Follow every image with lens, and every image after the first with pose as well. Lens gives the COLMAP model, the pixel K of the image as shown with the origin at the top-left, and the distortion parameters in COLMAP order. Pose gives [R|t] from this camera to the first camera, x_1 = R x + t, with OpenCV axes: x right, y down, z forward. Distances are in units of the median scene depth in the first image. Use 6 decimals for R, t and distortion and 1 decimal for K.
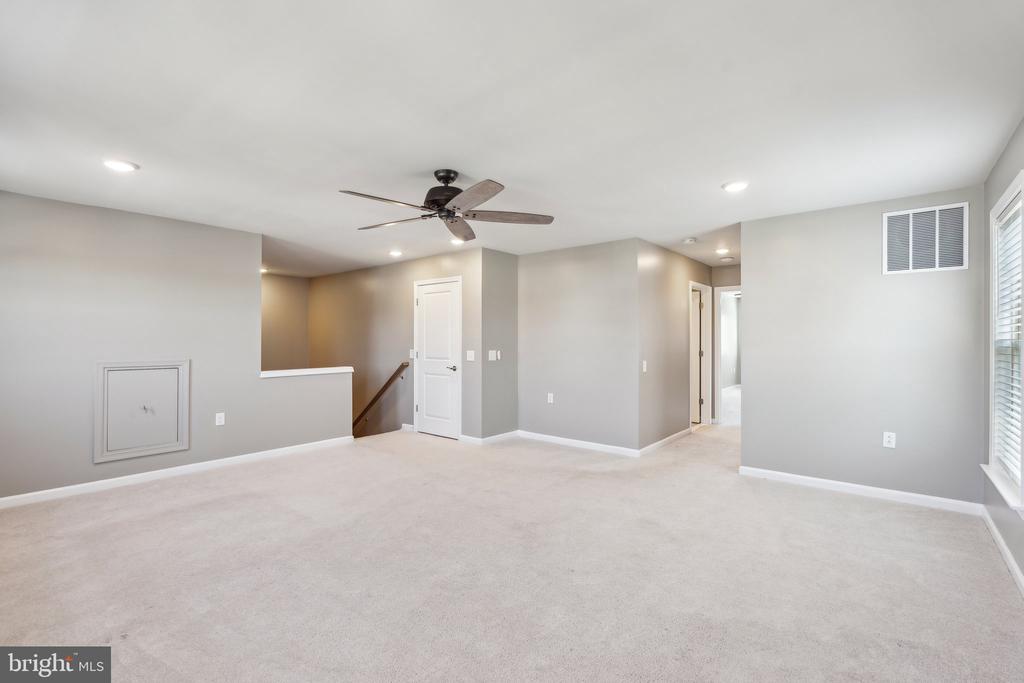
lens RADIAL K [[458.2, 0, 512.0], [0, 458.2, 341.5], [0, 0, 1]] dist [-0.011015, -0.000170]
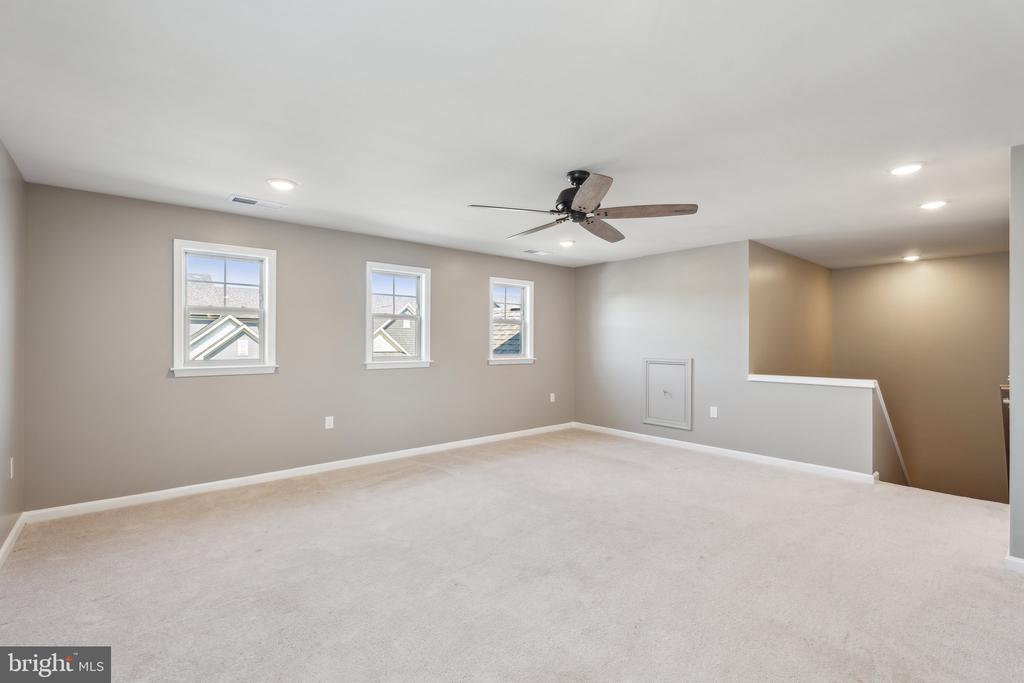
lens RADIAL K [[458.2, 0, 512.0], [0, 458.2, 341.5], [0, 0, 1]] dist [-0.011015, -0.000170]
pose [[-0.193409, -0.002457, -0.981115, 0.622069], [-0.005886, 0.999982, -0.001344, -0.003063], [0.981101, 0.005515, -0.193419, 0.758057]]
